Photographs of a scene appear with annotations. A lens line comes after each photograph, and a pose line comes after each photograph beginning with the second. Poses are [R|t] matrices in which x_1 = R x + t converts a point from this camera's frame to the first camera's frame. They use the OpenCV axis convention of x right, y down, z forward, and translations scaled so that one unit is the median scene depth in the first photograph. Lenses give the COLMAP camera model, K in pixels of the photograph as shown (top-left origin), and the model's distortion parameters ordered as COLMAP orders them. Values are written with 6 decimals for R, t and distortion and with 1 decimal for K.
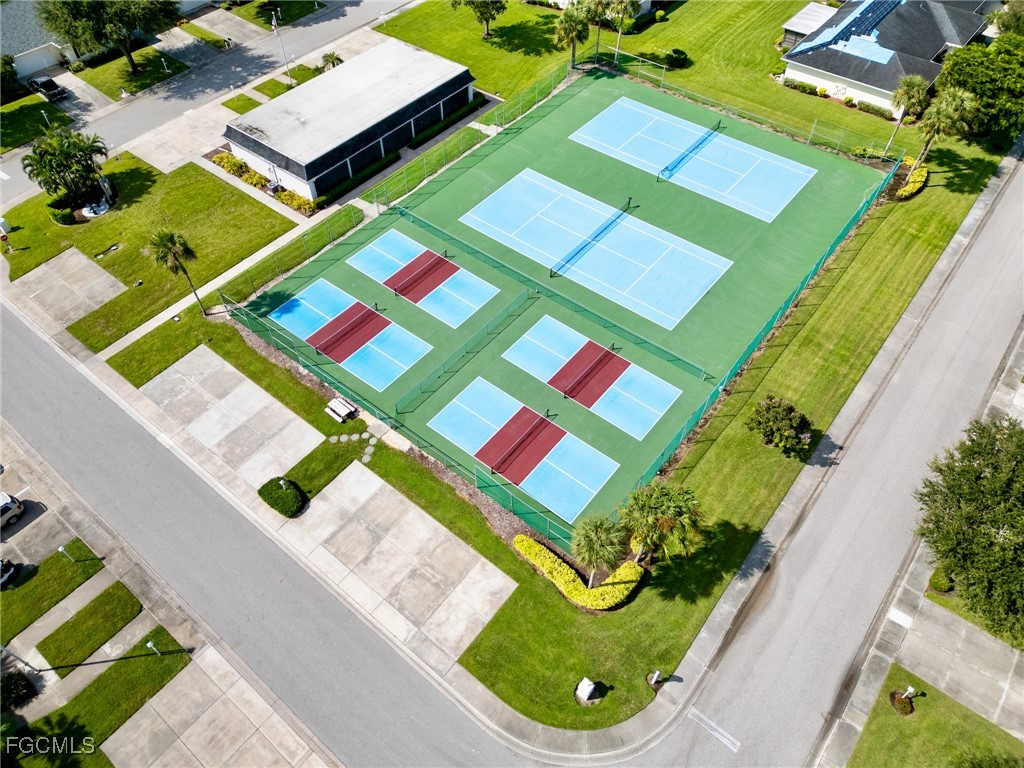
lens RADIAL K [[718.0, 0, 509.5], [0, 718.0, 385.1], [0, 0, 1]] dist [0.042803, -0.033114]
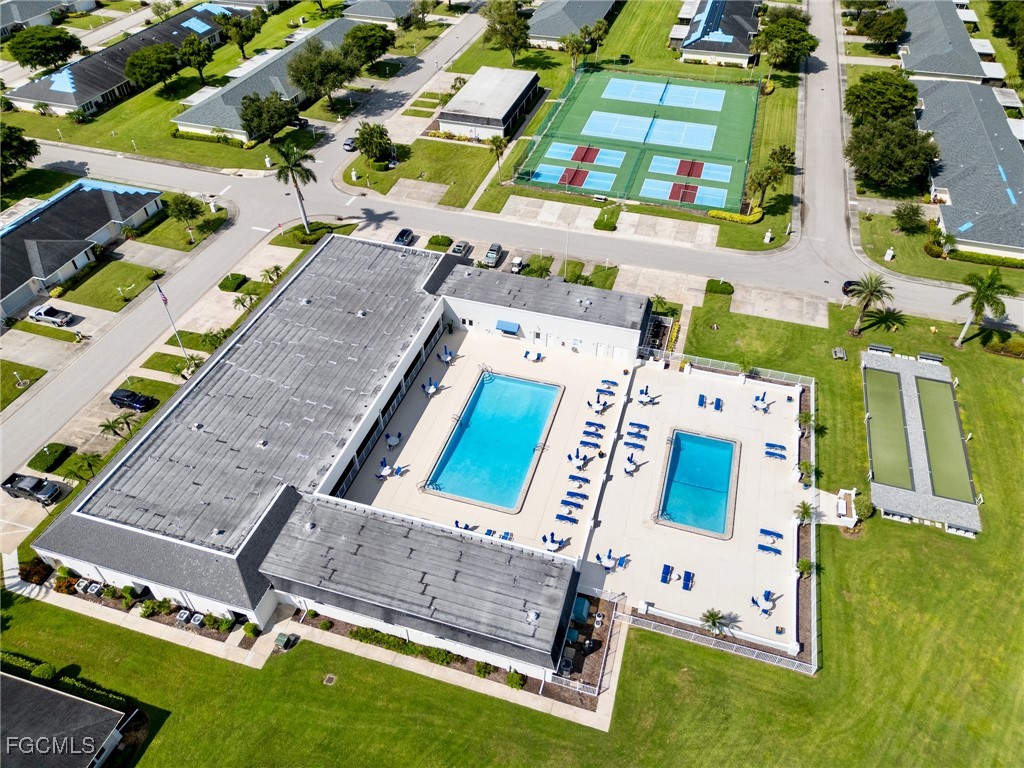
lens RADIAL K [[718.0, 0, 509.5], [0, 718.0, 385.1], [0, 0, 1]] dist [0.042803, -0.033114]
pose [[0.930663, -0.247948, 0.269050, -0.925456], [0.281125, 0.955240, -0.092113, 0.529654], [-0.234169, 0.161363, 0.958711, -0.688446]]
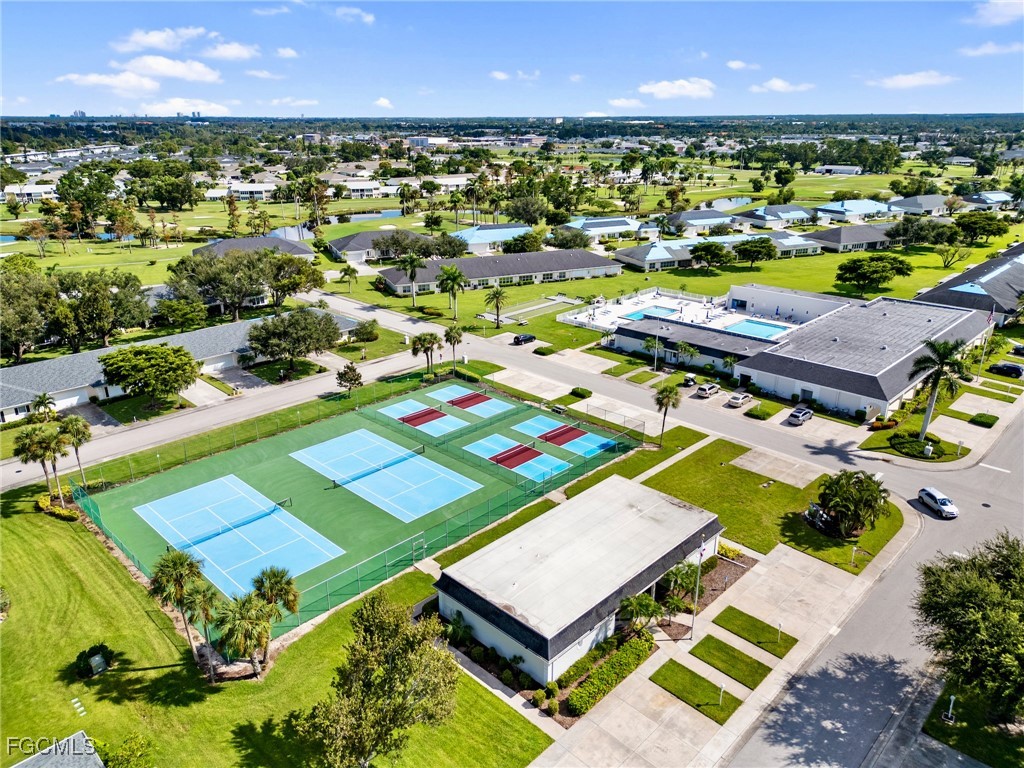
lens RADIAL K [[718.0, 0, 509.5], [0, 718.0, 385.1], [0, 0, 1]] dist [0.042803, -0.033114]
pose [[-0.994525, -0.030789, 0.099855, -0.223754], [0.083959, 0.333459, 0.939019, -1.367197], [-0.062209, 0.942262, -0.329048, 1.214373]]
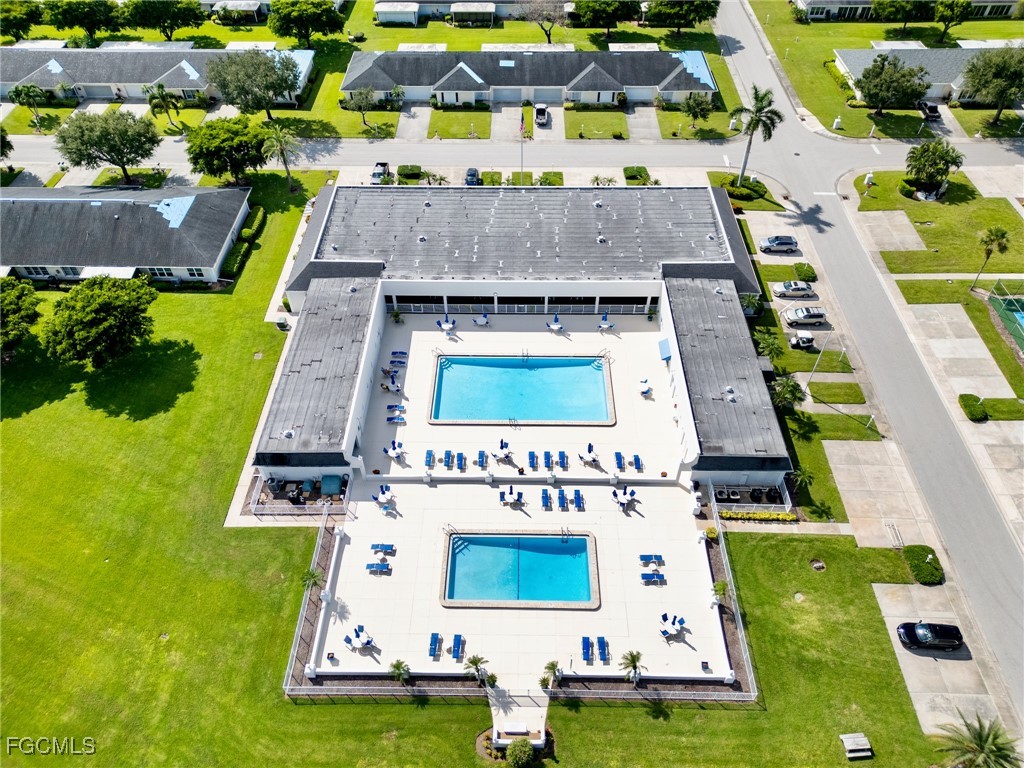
lens RADIAL K [[718.0, 0, 509.5], [0, 718.0, 385.1], [0, 0, 1]] dist [0.042803, -0.033114]
pose [[0.609501, 0.578418, -0.542164, -0.078422], [-0.605126, 0.781249, 0.153207, 0.333874], [0.512182, 0.234698, 0.826188, -0.530628]]
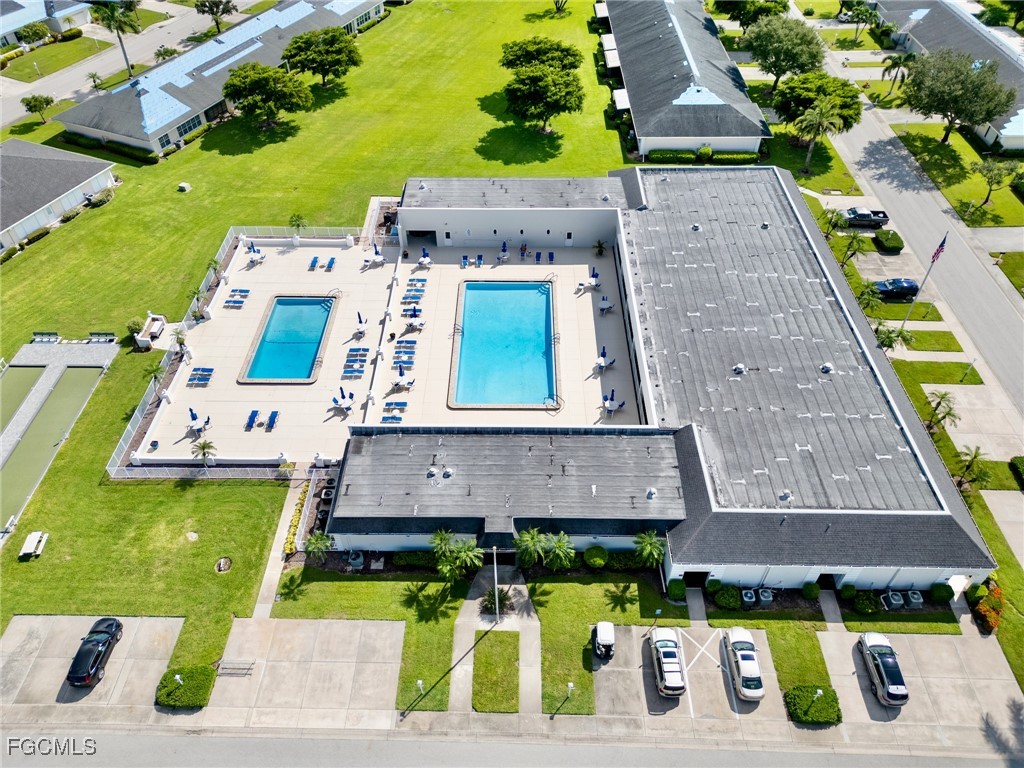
lens RADIAL K [[718.0, 0, 509.5], [0, 718.0, 385.1], [0, 0, 1]] dist [0.042803, -0.033114]
pose [[-0.790384, 0.437491, -0.428829, -0.196907], [-0.464986, 0.027319, 0.884896, -0.412673], [0.398850, 0.898808, 0.181835, 0.267322]]
